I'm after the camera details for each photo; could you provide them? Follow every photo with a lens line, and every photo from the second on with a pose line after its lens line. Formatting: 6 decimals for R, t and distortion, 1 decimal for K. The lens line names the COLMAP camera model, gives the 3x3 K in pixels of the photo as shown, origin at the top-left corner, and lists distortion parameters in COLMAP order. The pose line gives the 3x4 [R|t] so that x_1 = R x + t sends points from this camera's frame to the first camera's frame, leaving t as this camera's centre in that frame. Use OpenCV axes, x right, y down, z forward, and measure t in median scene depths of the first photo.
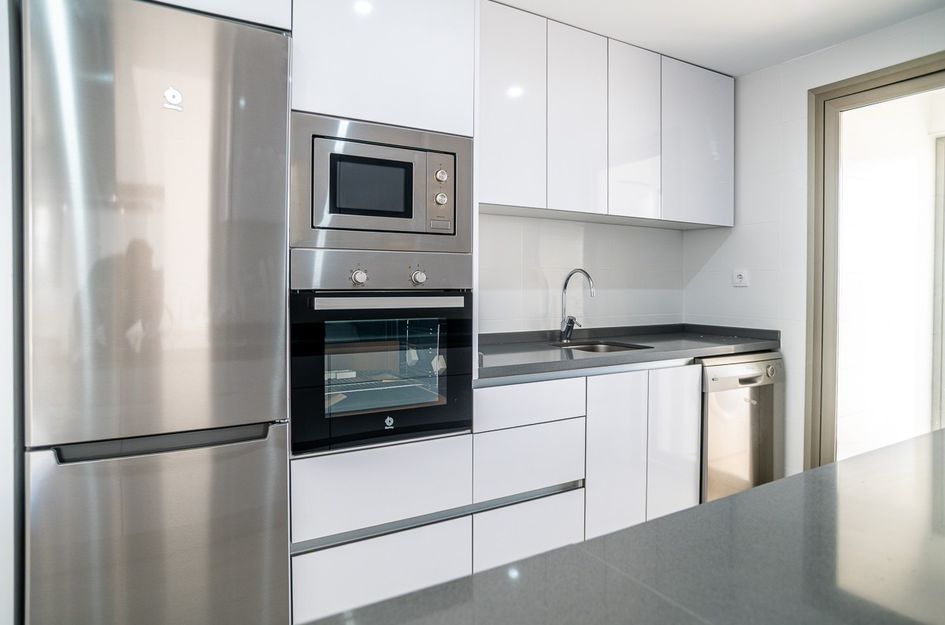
lens RADIAL K [[572.8, 0, 499.7], [0, 572.8, 284.5], [0, 0, 1]] dist [-0.006243, 0.000025]
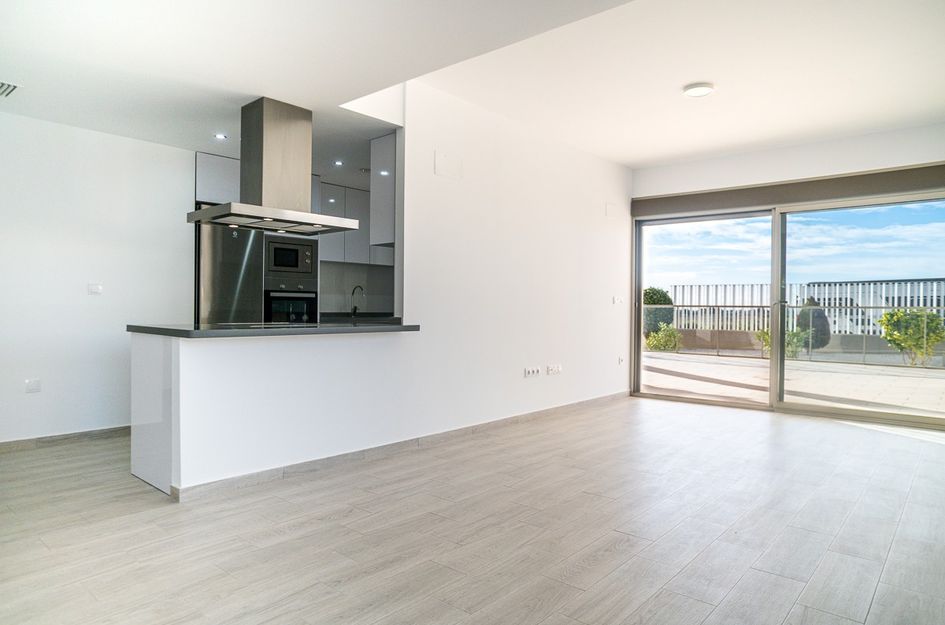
lens RADIAL K [[578.8, 0, 469.9], [0, 578.8, 309.3], [0, 0, 1]] dist [-0.043104, -0.000537]
pose [[0.960882, 0.004575, 0.276921, -0.117770], [-0.006108, 0.999970, 0.004674, 0.082789], [-0.276891, -0.006182, 0.960881, -2.093483]]
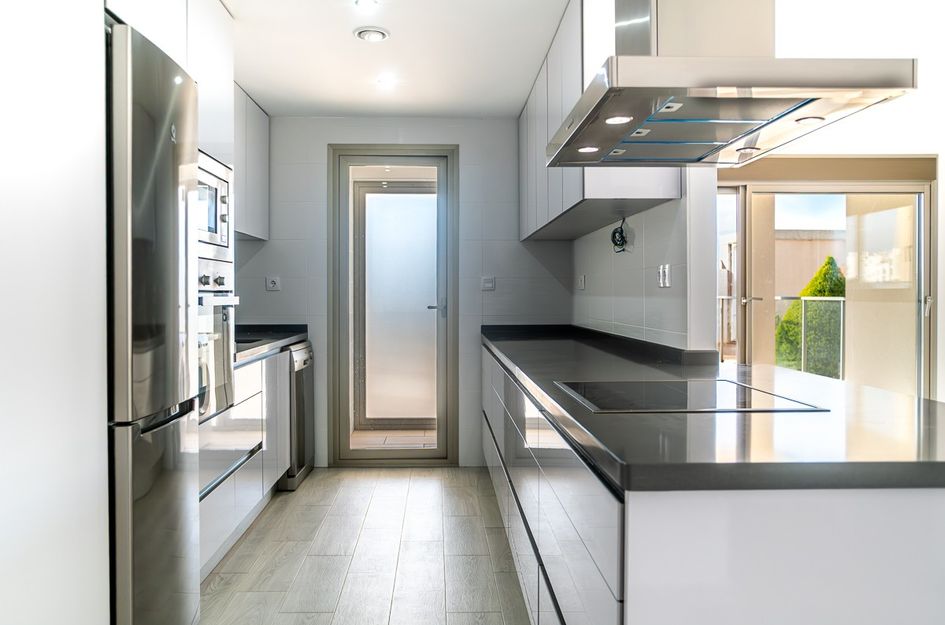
lens RADIAL K [[757.7, 0, 474.5], [0, 757.7, 306.3], [0, 0, 1]] dist [0.004747, 0.002434]
pose [[0.501269, -0.018157, 0.865101, -1.231388], [0.004261, 0.999819, 0.018516, 0.014420], [-0.865281, -0.005595, 0.501255, -0.284082]]
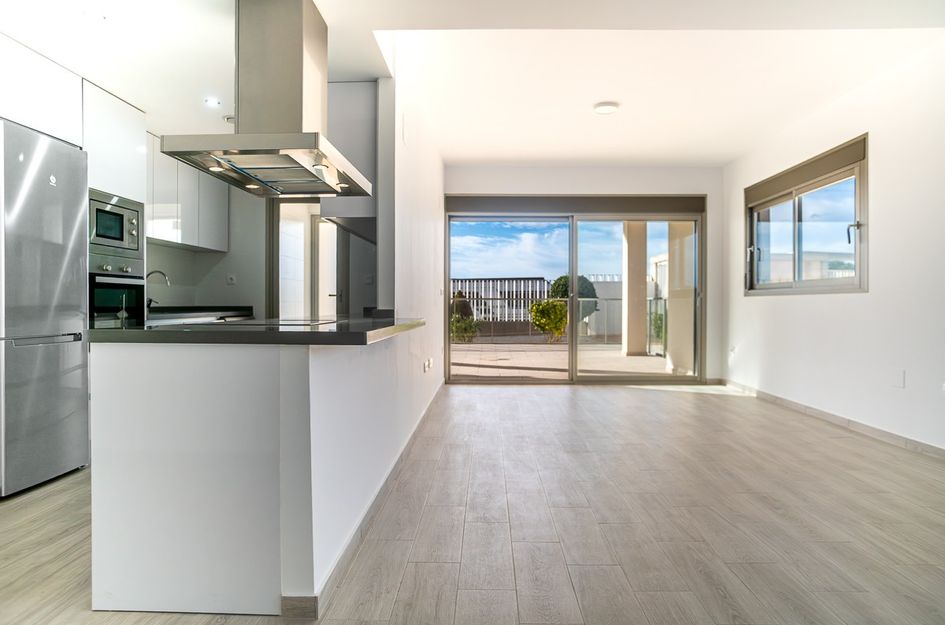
lens RADIAL K [[556.9, 0, 469.4], [0, 556.9, 307.6], [0, 0, 1]] dist [-0.025379, 0.004683]
pose [[0.569419, -0.009130, 0.821997, -1.036390], [0.000052, 0.999939, 0.011070, 0.099111], [-0.822047, -0.006260, 0.569385, -1.122140]]
